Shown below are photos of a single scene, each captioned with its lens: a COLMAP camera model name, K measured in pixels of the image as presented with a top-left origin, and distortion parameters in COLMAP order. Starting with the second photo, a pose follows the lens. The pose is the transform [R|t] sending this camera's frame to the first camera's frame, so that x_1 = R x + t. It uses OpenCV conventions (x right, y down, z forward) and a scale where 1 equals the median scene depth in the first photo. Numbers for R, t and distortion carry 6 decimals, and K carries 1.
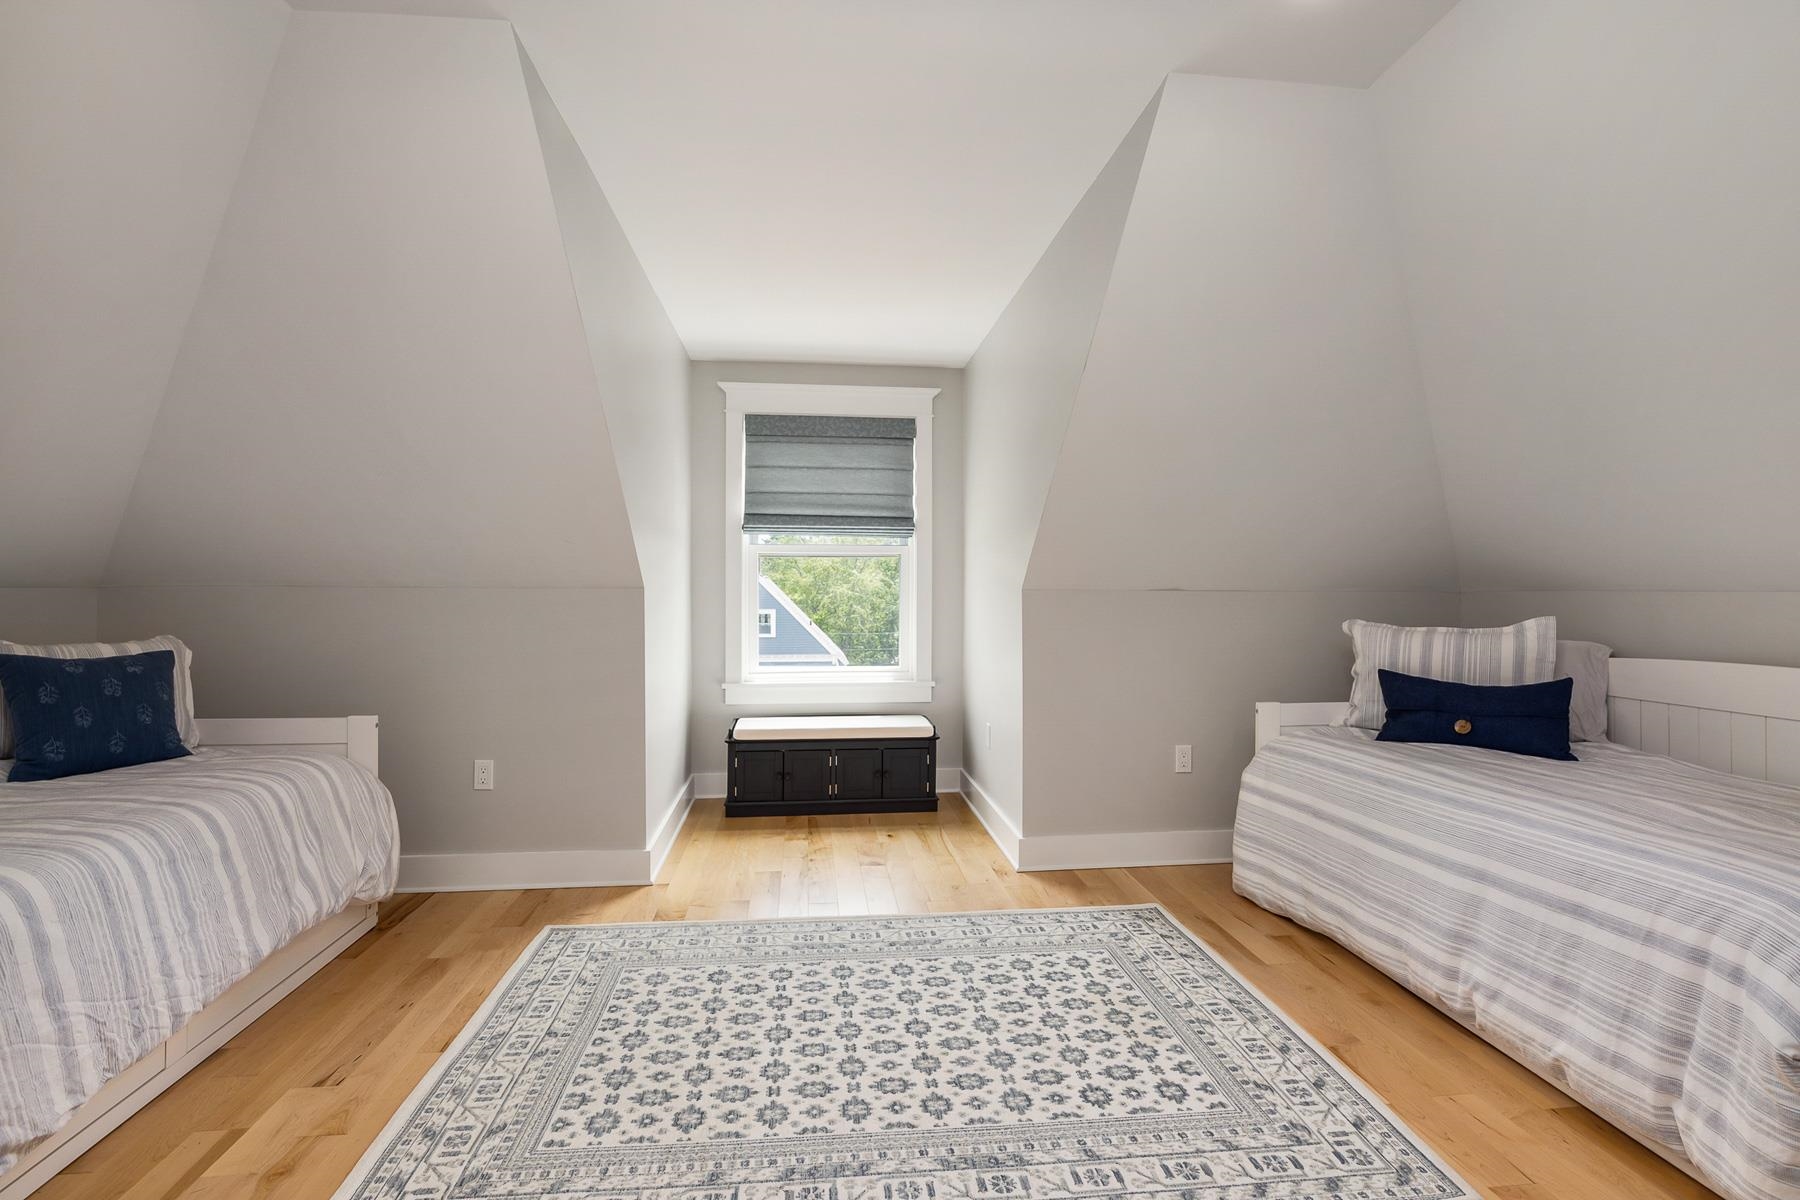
lens RADIAL K [[843.7, 0, 899.4], [0, 843.7, 588.5], [0, 0, 1]] dist [-0.004217, 0.000208]
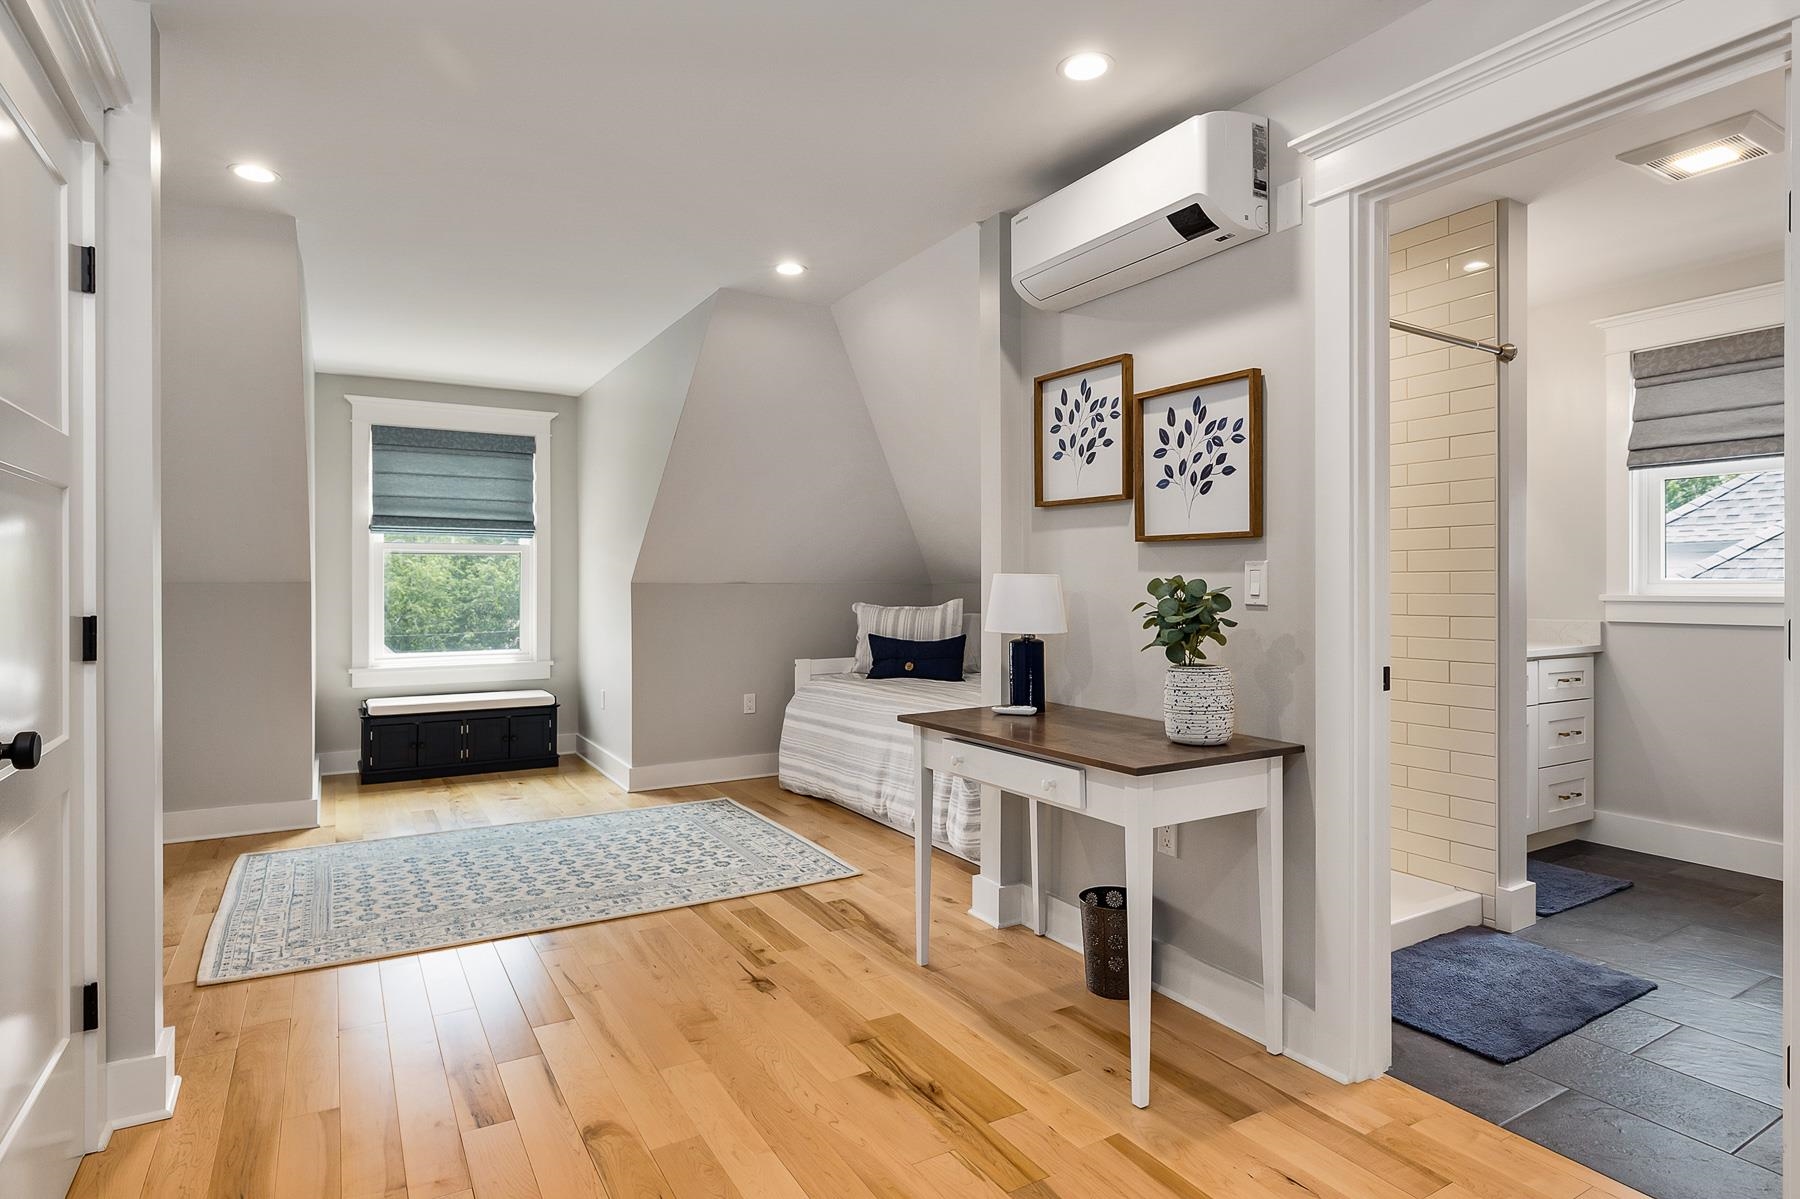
lens RADIAL K [[951.8, 0, 897.3], [0, 951.8, 584.7], [0, 0, 1]] dist [0.006779, 0.001319]
pose [[0.910200, -0.003458, 0.414155, -0.130796], [0.001654, 0.999988, 0.004716, -0.003360], [-0.414166, -0.003608, 0.910194, -0.749730]]
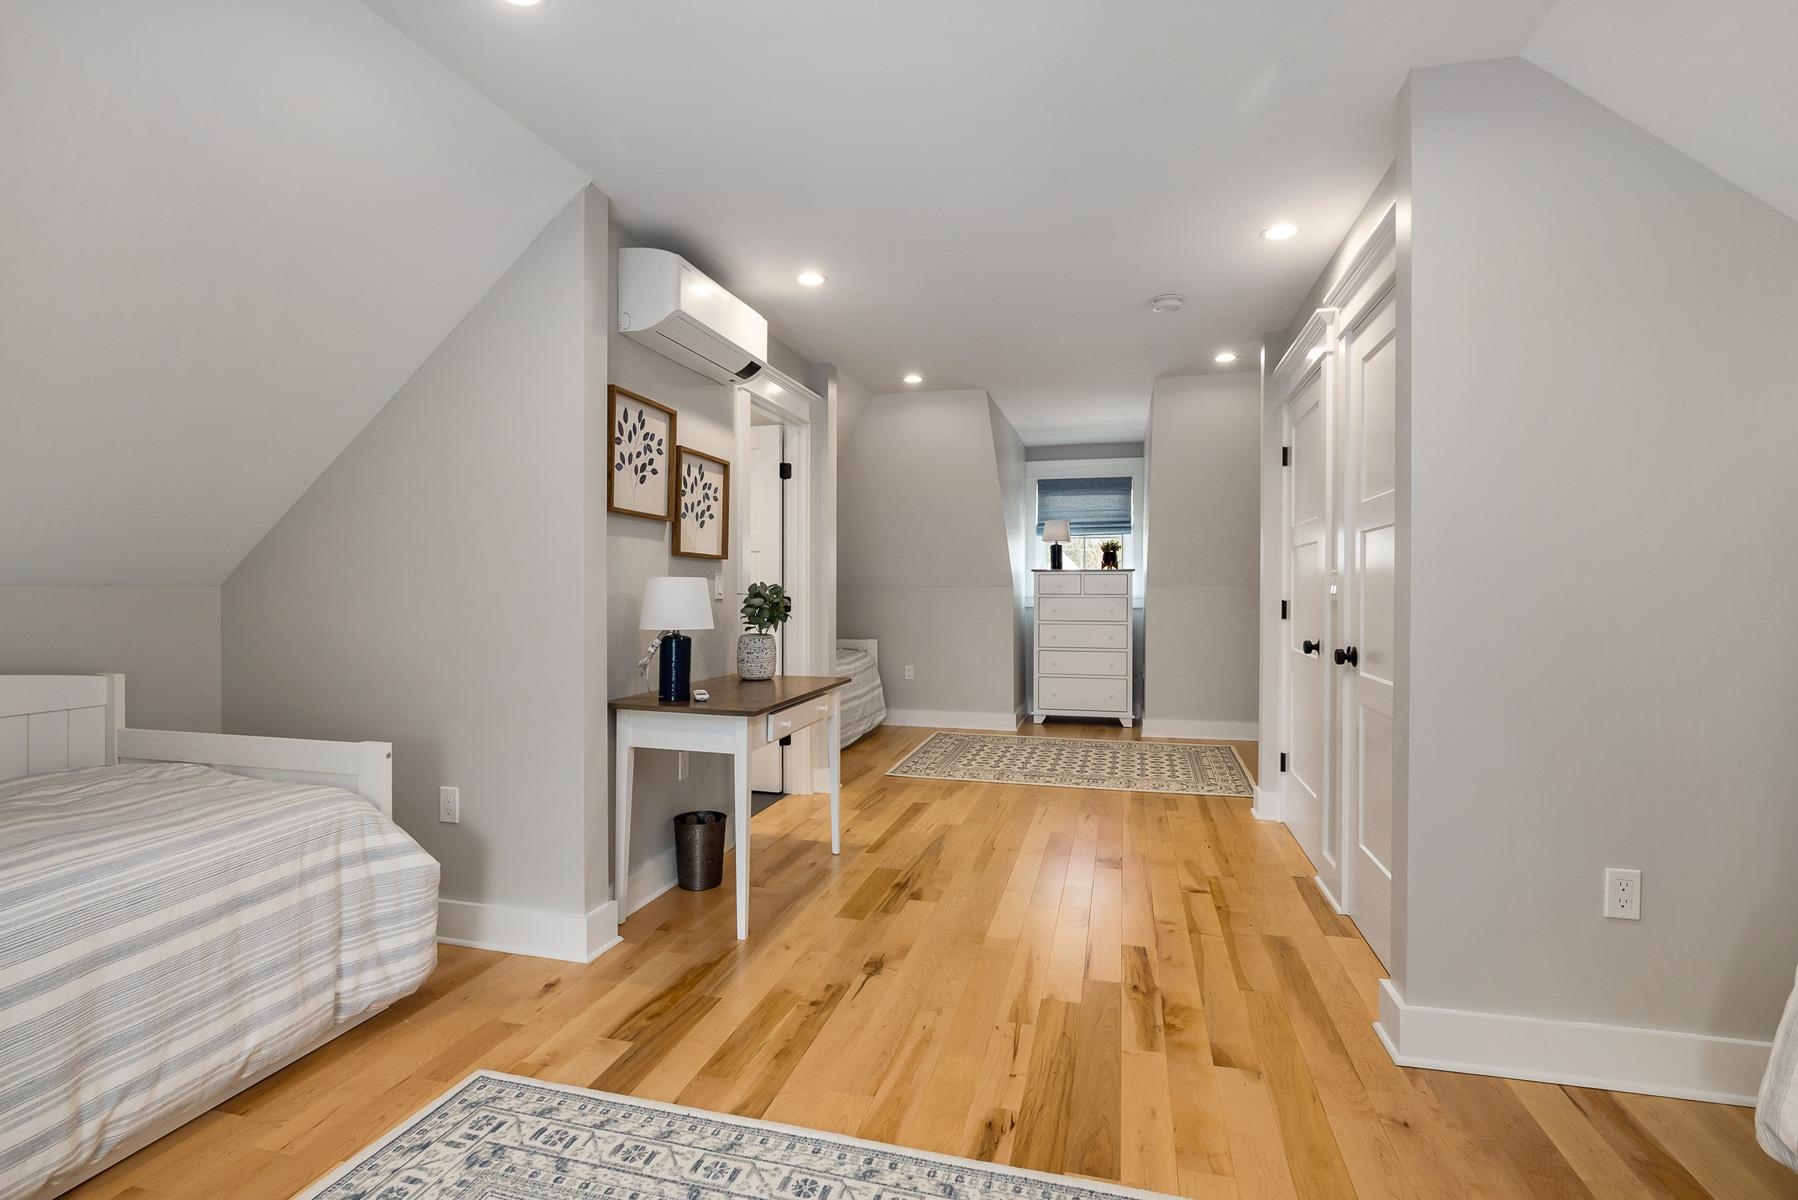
lens RADIAL K [[842.8, 0, 896.5], [0, 842.8, 589.9], [0, 0, 1]] dist [-0.004217, 0.000208]
pose [[-0.931371, -0.006485, 0.364014, -0.211678], [-0.005798, 0.999979, 0.002981, 0.000418], [-0.364026, 0.000666, -0.931389, 1.199018]]
